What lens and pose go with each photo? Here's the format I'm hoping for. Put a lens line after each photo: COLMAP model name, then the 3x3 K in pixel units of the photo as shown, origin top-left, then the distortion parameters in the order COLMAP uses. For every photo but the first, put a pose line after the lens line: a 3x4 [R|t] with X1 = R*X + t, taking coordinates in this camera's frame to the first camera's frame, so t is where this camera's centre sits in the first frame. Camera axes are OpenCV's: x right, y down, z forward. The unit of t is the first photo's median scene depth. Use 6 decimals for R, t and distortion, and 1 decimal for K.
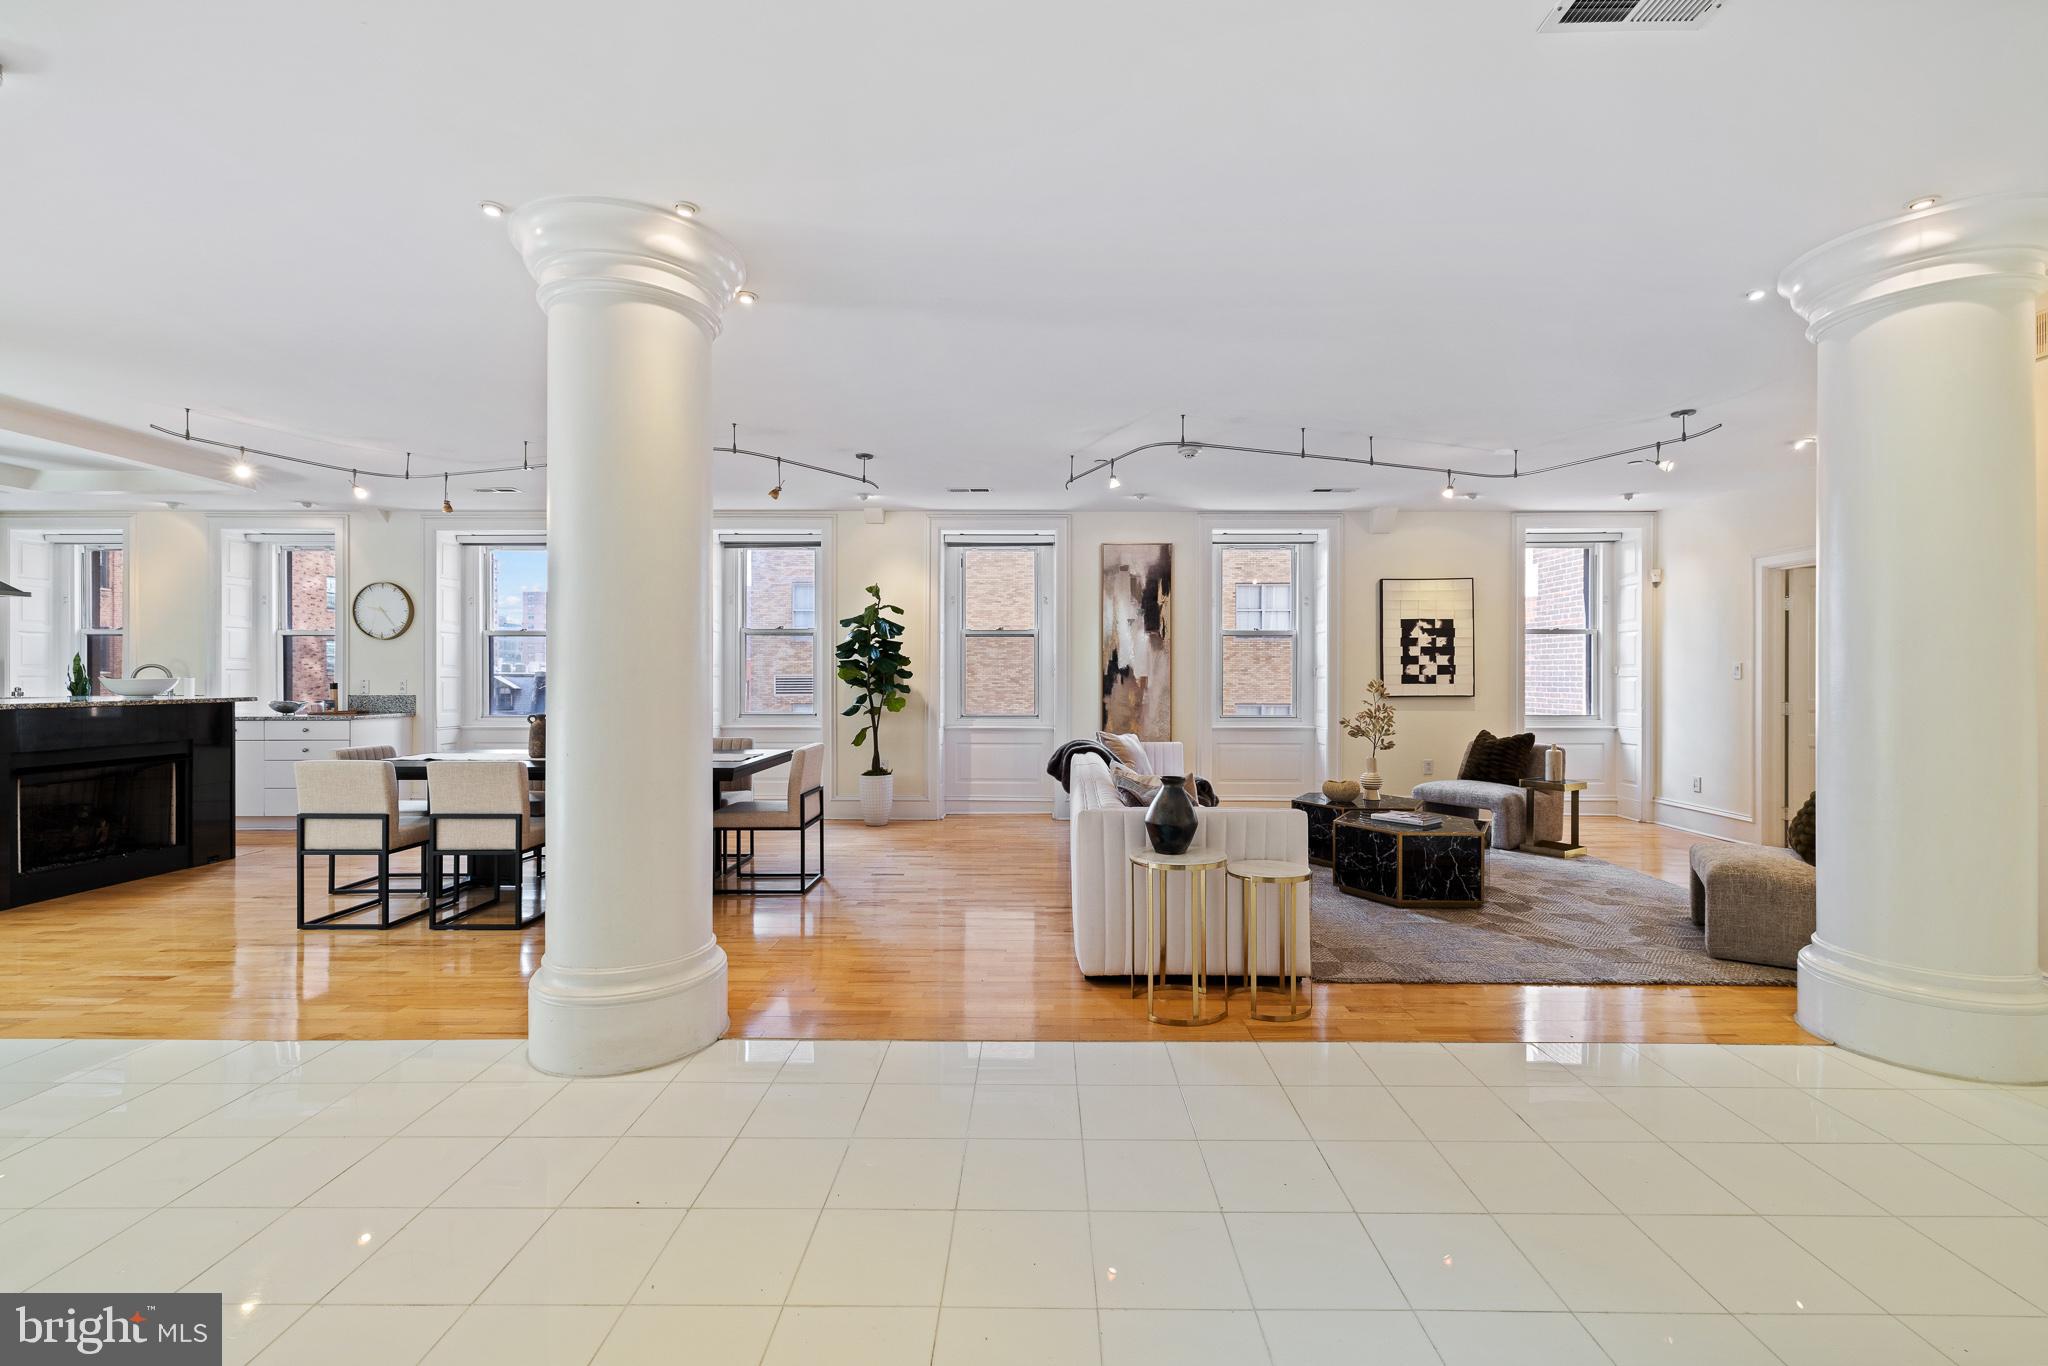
lens RADIAL K [[861.1, 0, 1032.9], [0, 861.1, 679.0], [0, 0, 1]] dist [0.001820, -0.000456]
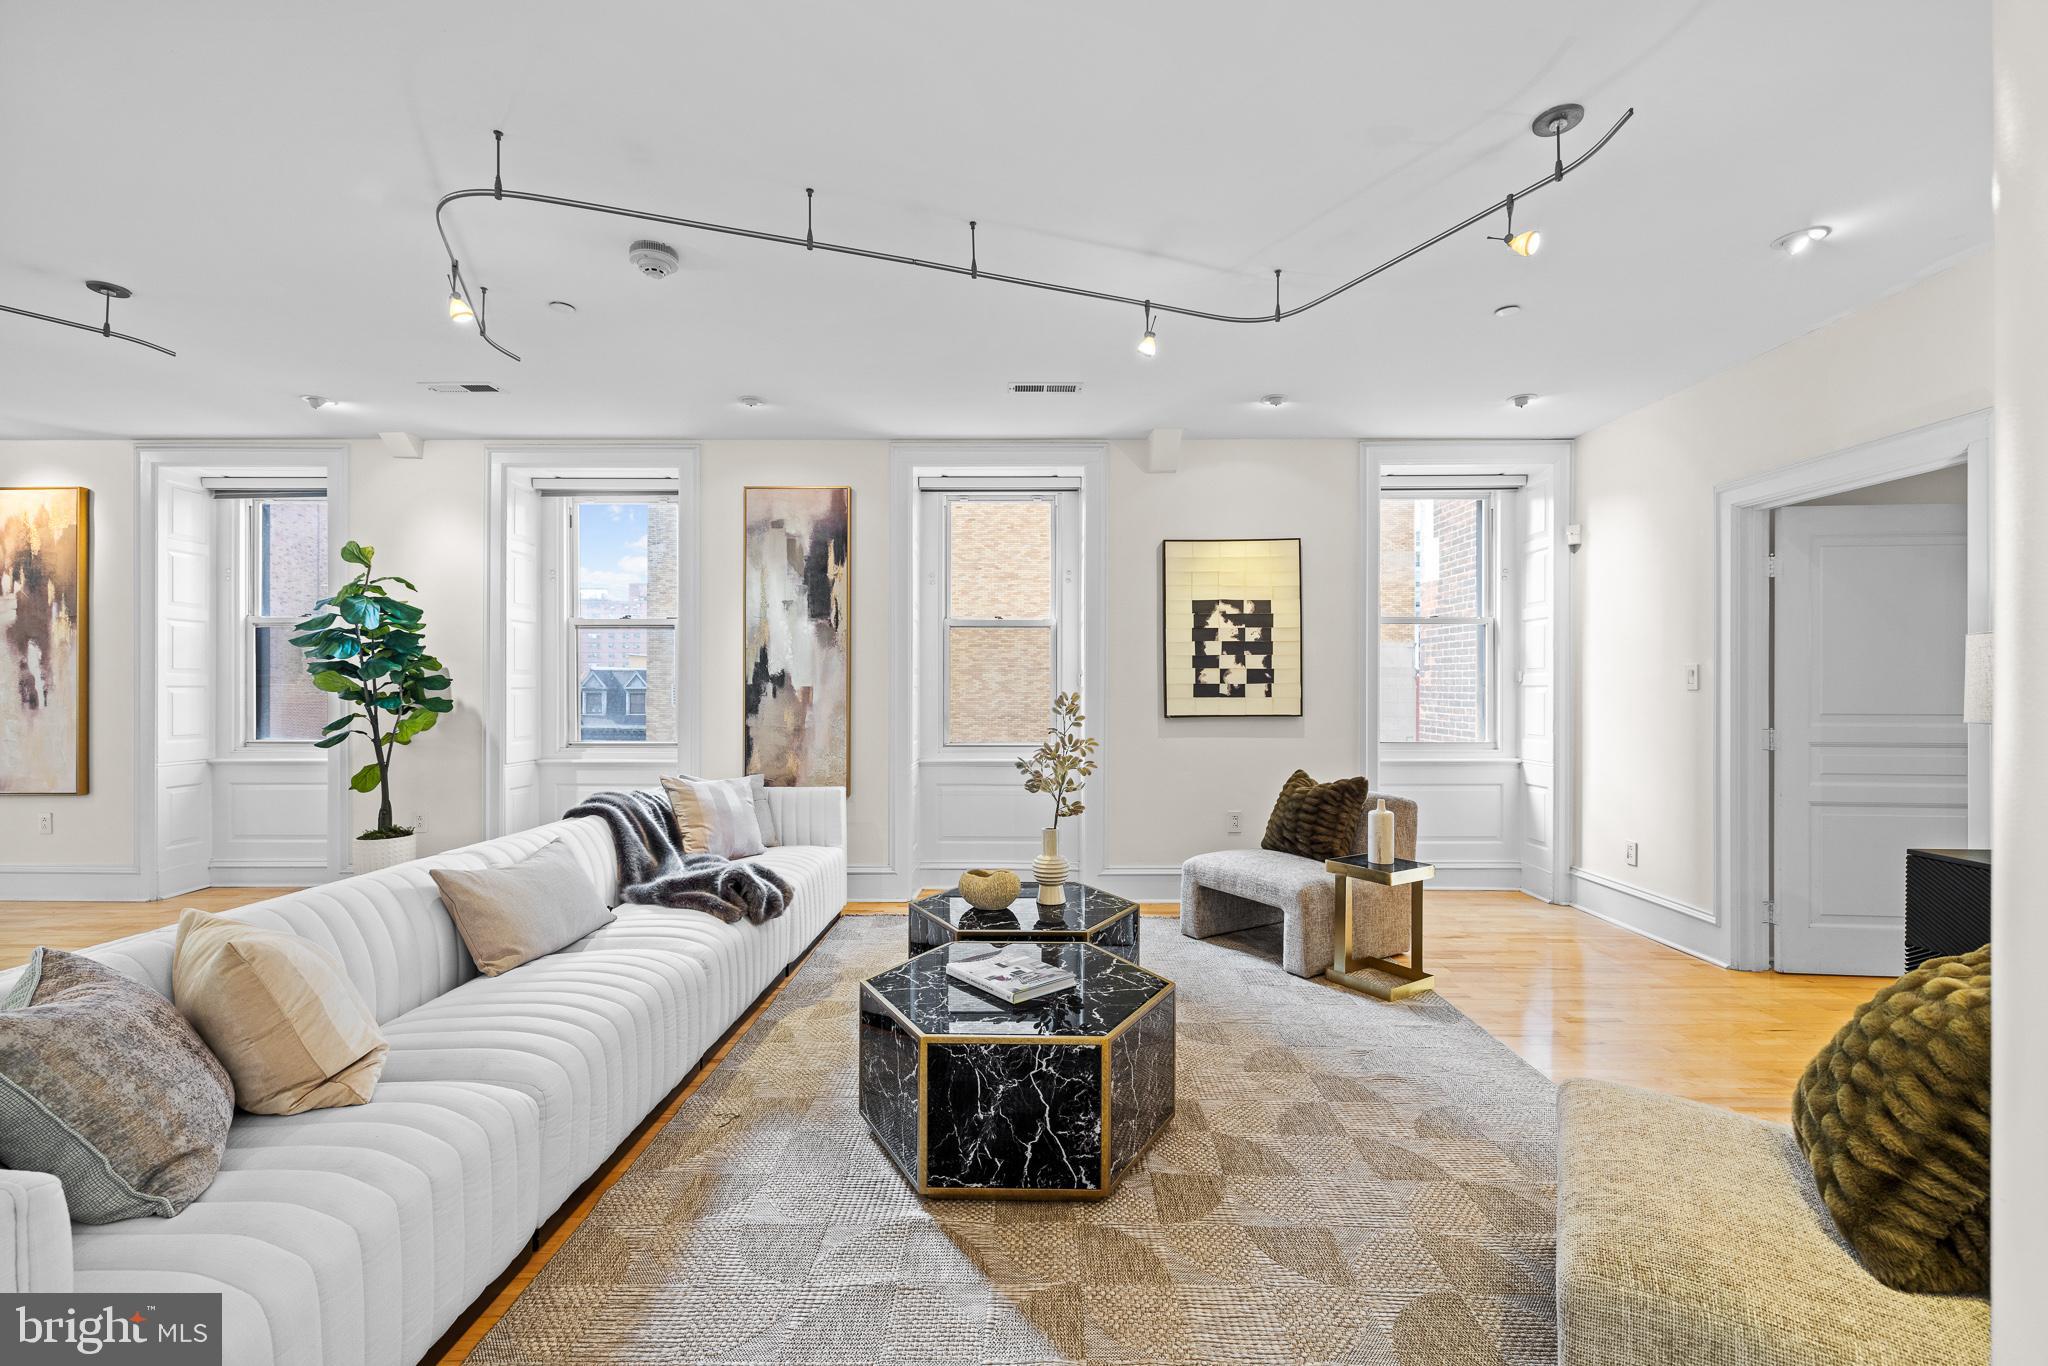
lens RADIAL K [[861.1, 0, 1019.7], [0, 861.1, 688.0], [0, 0, 1]] dist [0.001820, -0.000456]
pose [[0.999999, -0.000655, 0.001383, 0.318469], [0.000653, 0.999999, 0.001388, -0.002914], [-0.001384, -0.001388, 0.999998, 0.364108]]
